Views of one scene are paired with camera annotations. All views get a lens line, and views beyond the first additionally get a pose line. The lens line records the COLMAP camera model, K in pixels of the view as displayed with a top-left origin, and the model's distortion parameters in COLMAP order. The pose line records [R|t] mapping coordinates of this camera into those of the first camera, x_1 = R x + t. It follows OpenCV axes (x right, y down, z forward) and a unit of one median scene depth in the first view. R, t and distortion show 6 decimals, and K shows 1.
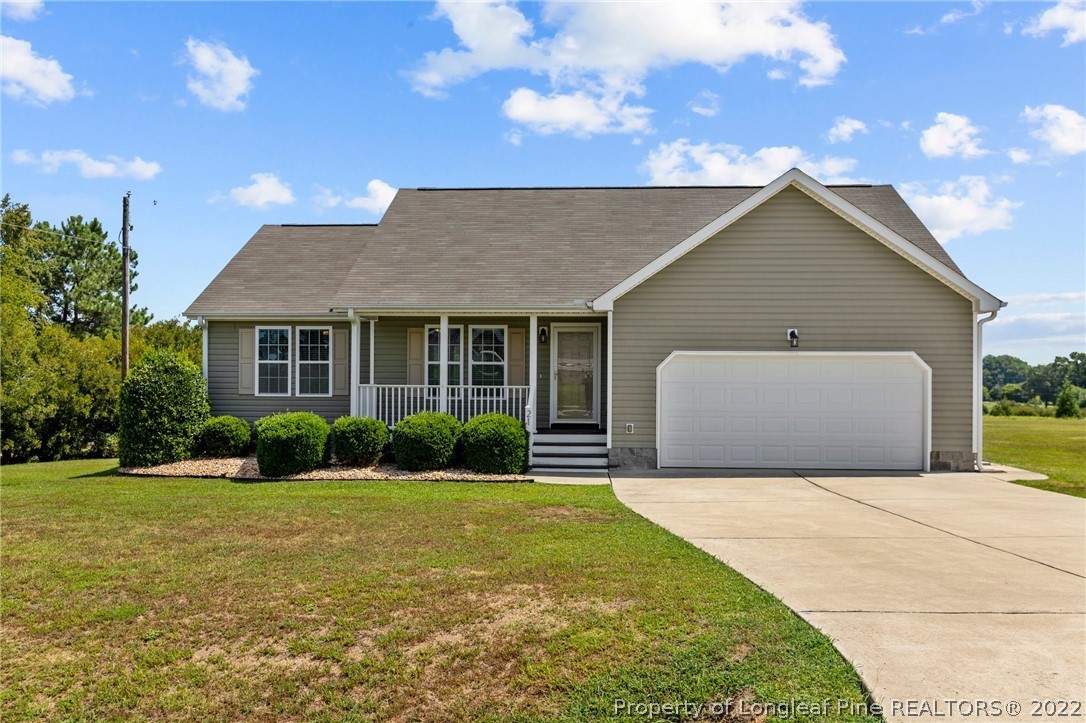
lens RADIAL K [[935.8, 0, 539.9], [0, 935.8, 377.2], [0, 0, 1]] dist [-0.000117, 0.000105]
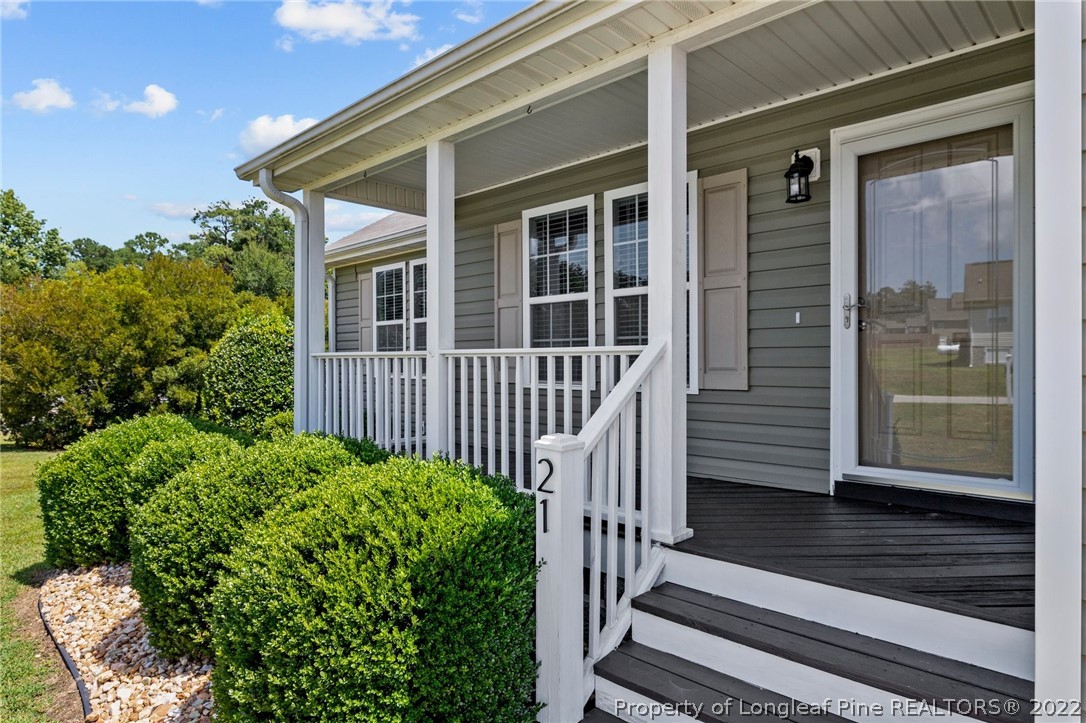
lens RADIAL K [[634.3, 0, 543.0], [0, 634.3, 361.5], [0, 0, 1]] dist [0.024589, 0.000175]
pose [[0.771312, -0.009456, -0.636388, 0.072010], [0.008306, 0.999954, -0.004791, 0.014137], [0.636404, -0.001591, 0.771355, 0.844373]]
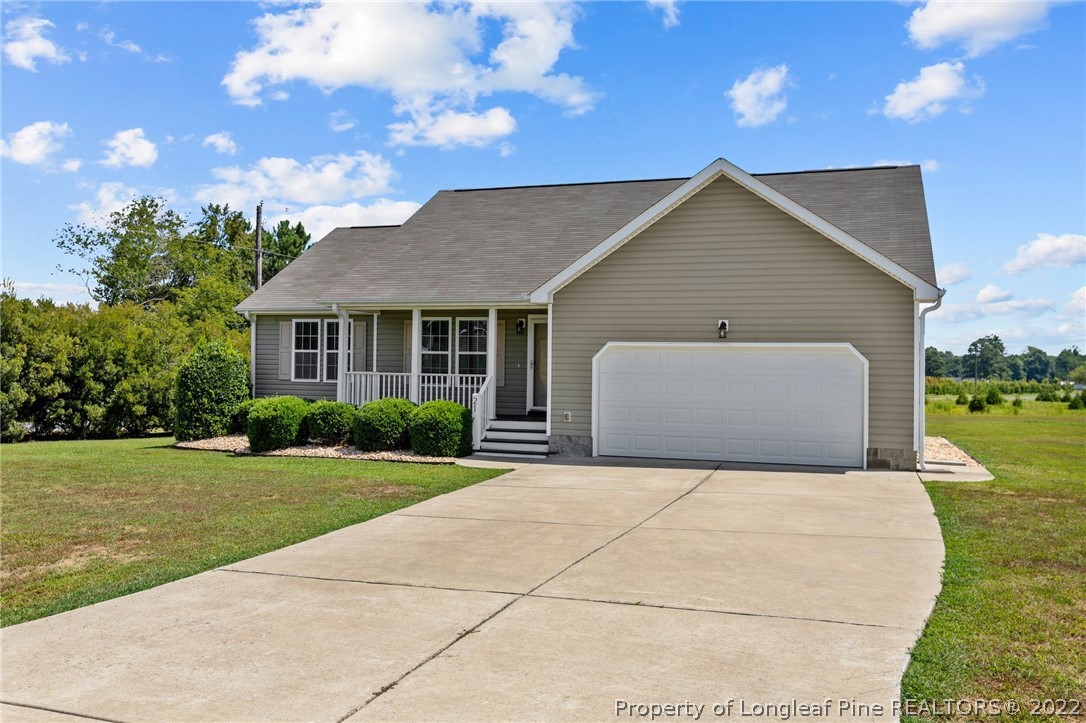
lens RADIAL K [[928.0, 0, 543.0], [0, 928.0, 361.5], [0, 0, 1]] dist [0.006506, 0.001372]
pose [[0.964931, 0.006803, -0.262416, 0.320204], [-0.008234, 0.999957, -0.004351, -0.001596], [0.262375, 0.006359, 0.964945, 0.003086]]
